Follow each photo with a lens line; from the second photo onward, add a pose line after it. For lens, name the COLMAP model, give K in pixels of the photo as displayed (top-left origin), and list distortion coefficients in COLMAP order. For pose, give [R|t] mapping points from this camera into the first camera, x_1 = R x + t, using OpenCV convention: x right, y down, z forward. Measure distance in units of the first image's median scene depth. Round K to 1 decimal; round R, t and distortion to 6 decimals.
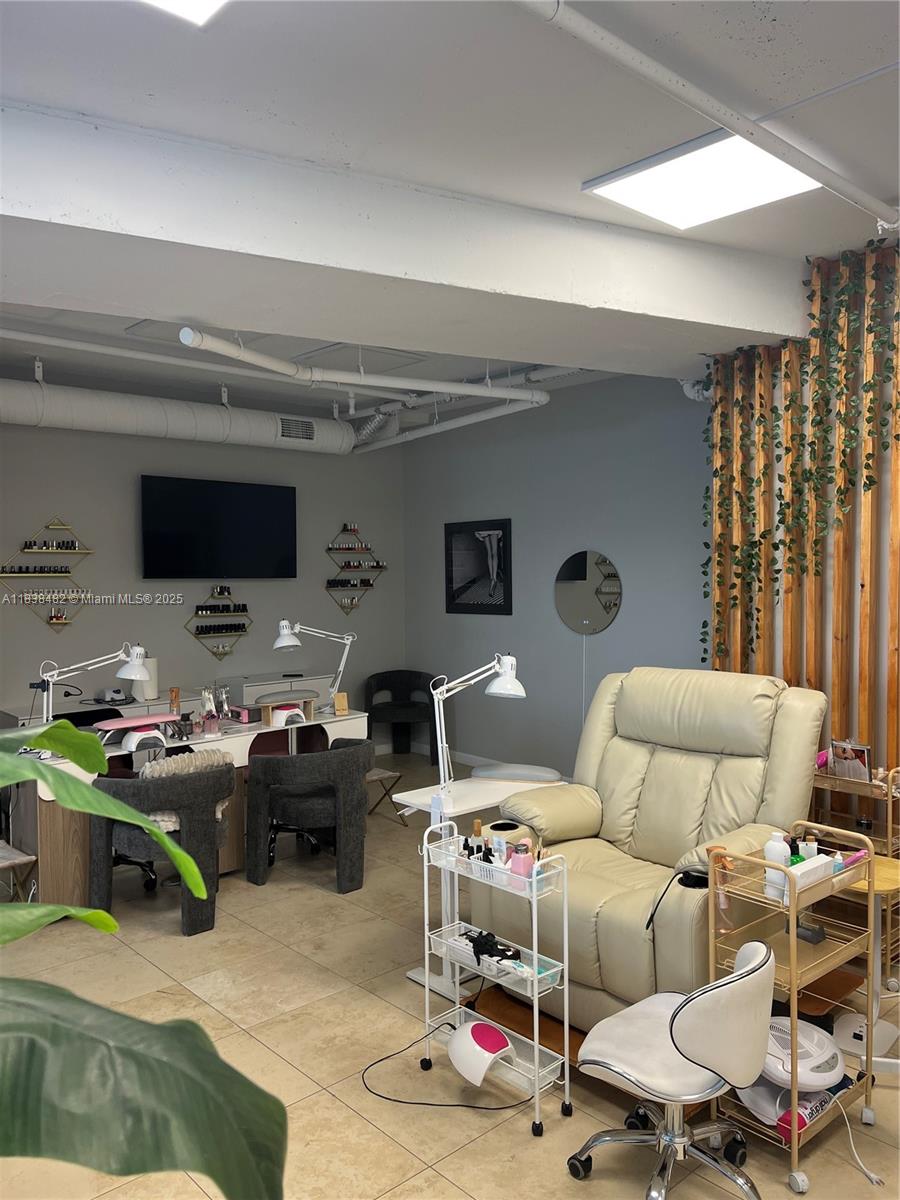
lens RADIAL K [[901.1, 0, 446.2], [0, 901.1, 598.5], [0, 0, 1]] dist [0.058566, -0.055573]
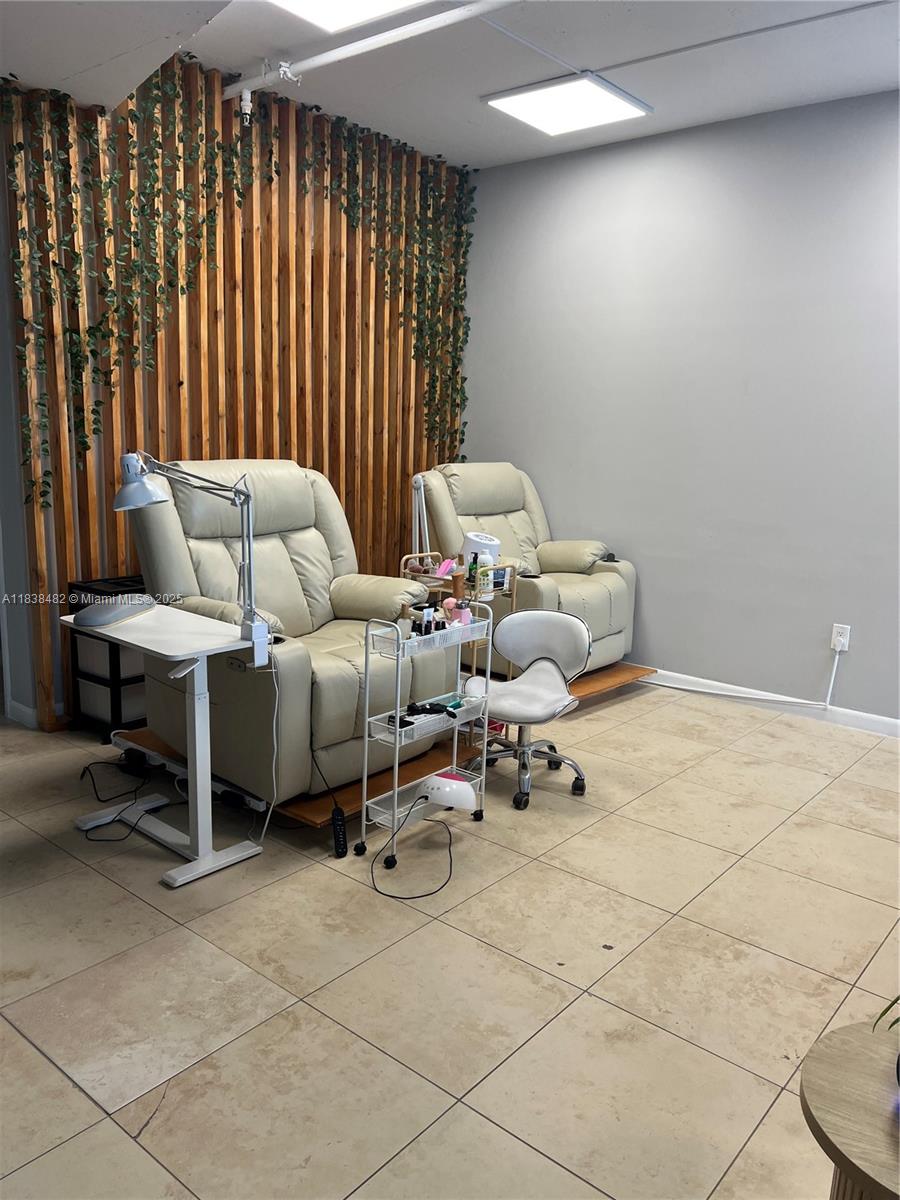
lens RADIAL K [[901.1, 0, 451.8], [0, 901.1, 603.9], [0, 0, 1]] dist [0.058566, -0.055573]
pose [[-0.136432, -0.176475, 0.974804, -0.685729], [0.011750, 0.983648, 0.179720, 0.054259], [-0.990580, 0.035973, -0.132127, 0.789386]]
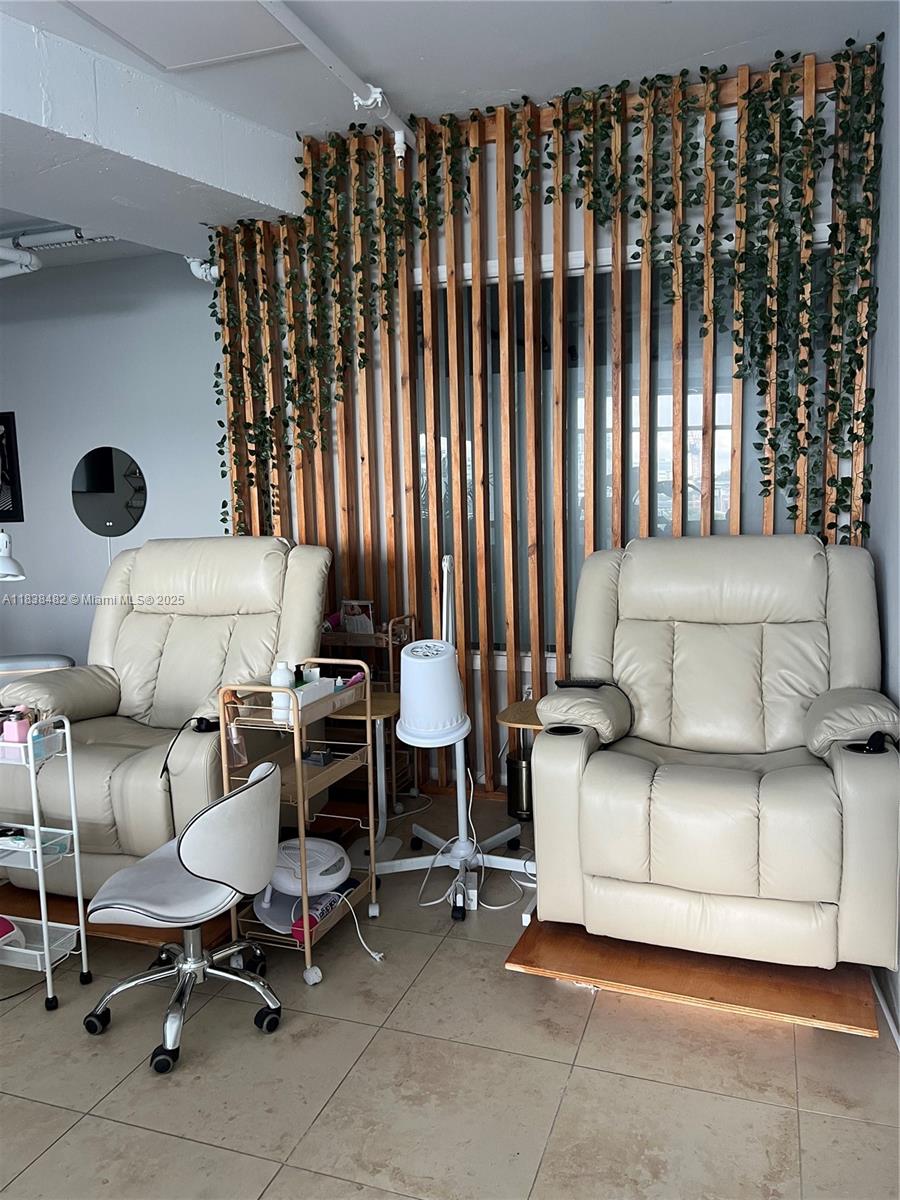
lens RADIAL K [[901.1, 0, 437.8], [0, 901.1, 597.8], [0, 0, 1]] dist [0.058566, -0.055573]
pose [[0.887327, -0.066741, 0.456285, 0.034677], [0.037871, 0.996676, 0.072136, 0.074212], [-0.459583, -0.046728, 0.886905, -0.000399]]
